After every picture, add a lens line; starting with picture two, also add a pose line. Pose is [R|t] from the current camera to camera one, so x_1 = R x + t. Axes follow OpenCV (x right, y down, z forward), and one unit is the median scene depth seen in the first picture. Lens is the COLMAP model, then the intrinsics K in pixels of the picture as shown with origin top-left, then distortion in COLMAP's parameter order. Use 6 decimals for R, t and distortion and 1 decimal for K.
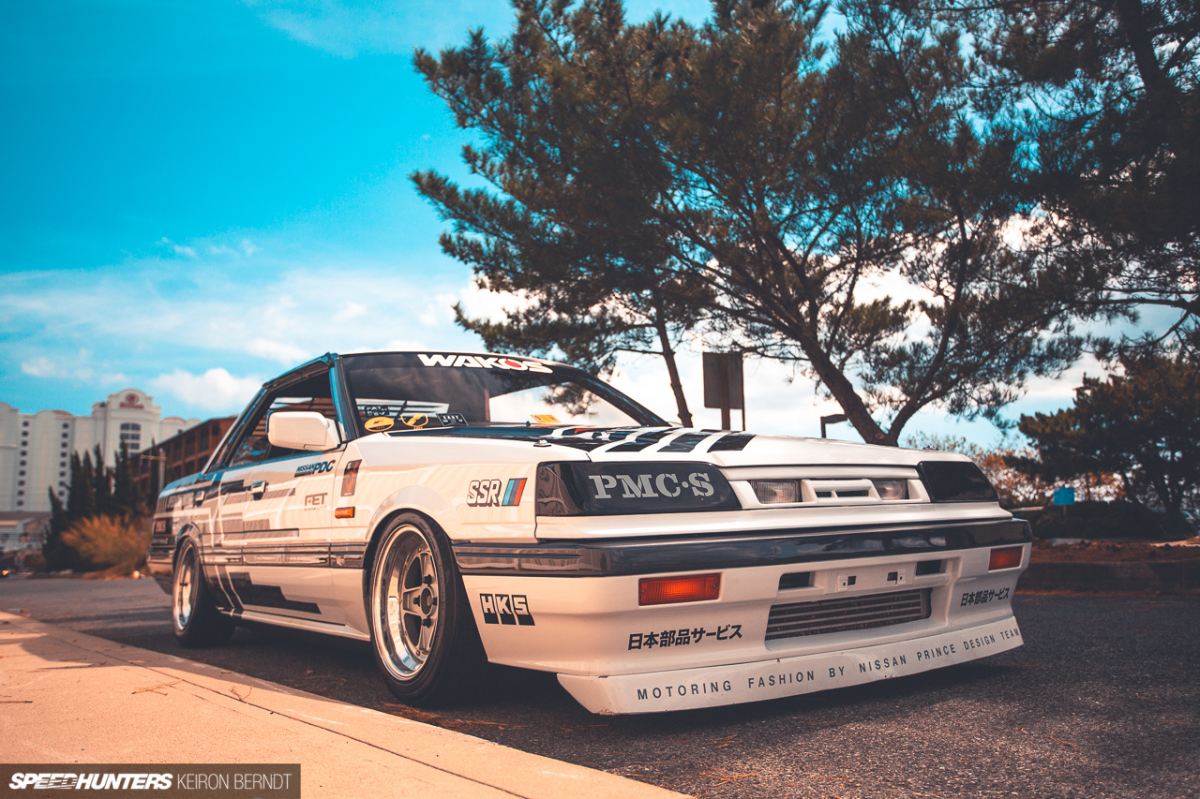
lens RADIAL K [[1007.1, 0, 600.0], [0, 1007.1, 399.5], [0, 0, 1]] dist [-0.003904, -0.000209]
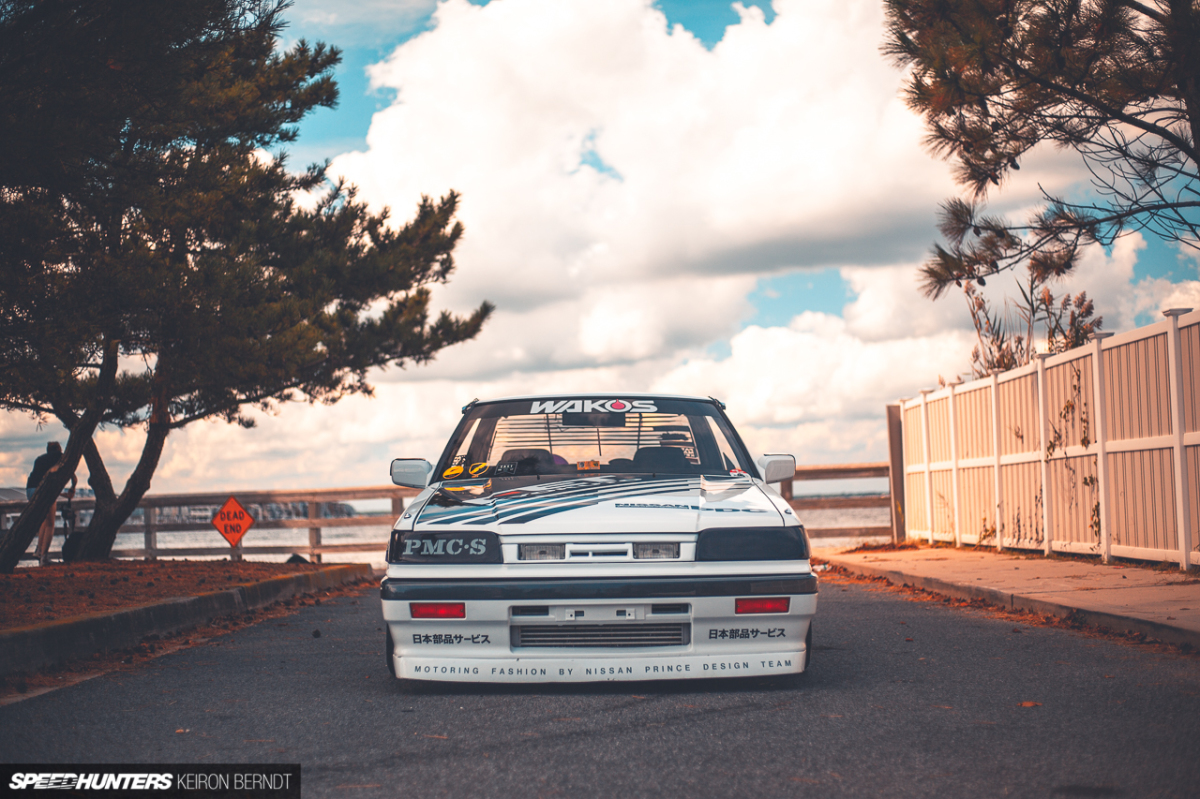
lens RADIAL K [[1757.1, 0, 600.0], [0, 1757.1, 399.5], [0, 0, 1]] dist [-0.087199, -0.129992]
pose [[0.831327, 0.010134, -0.555691, 1.808714], [0.046039, 0.995142, 0.087023, -0.381362], [0.553873, -0.097928, 0.826822, -1.166589]]
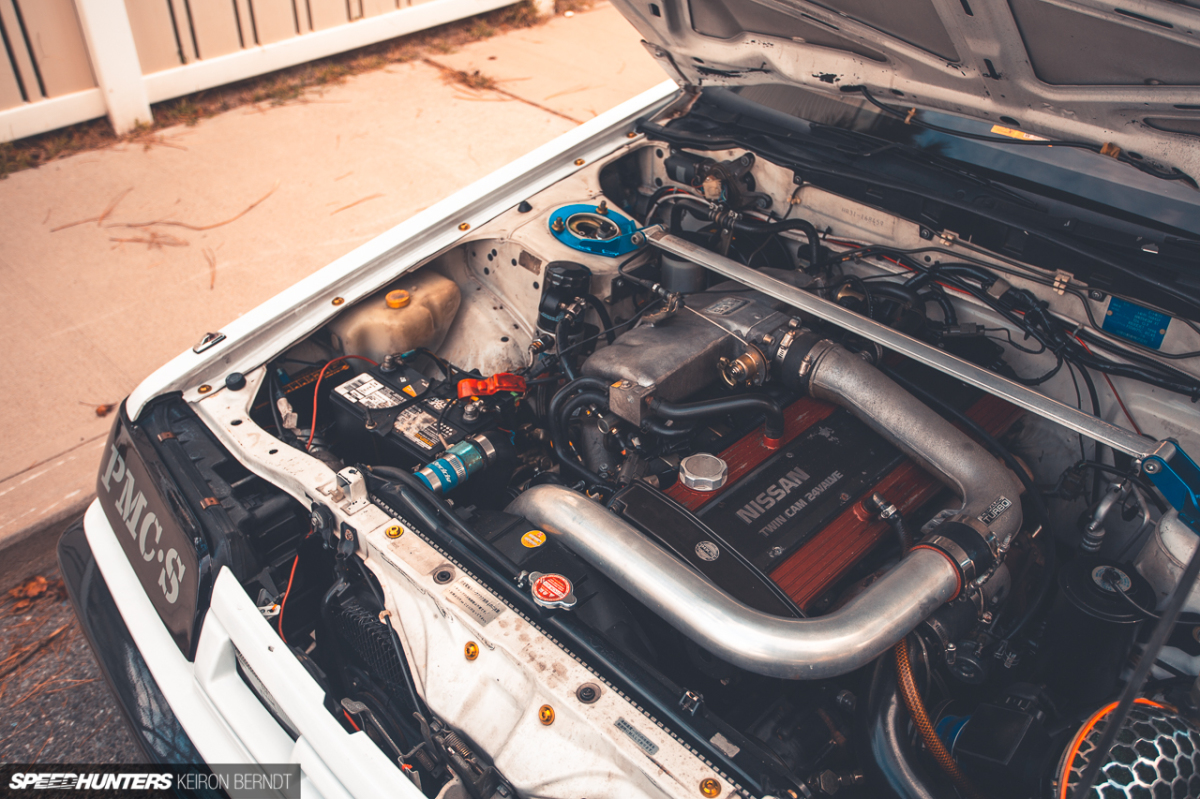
lens RADIAL K [[1031.6, 0, 600.0], [0, 1031.6, 399.5], [0, 0, 1]] dist [-0.008924, 0.070856]
pose [[0.185767, 0.624993, -0.758205, 0.510277], [0.126155, 0.750079, 0.649204, -0.322326], [0.974462, -0.216252, 0.060495, 1.221278]]
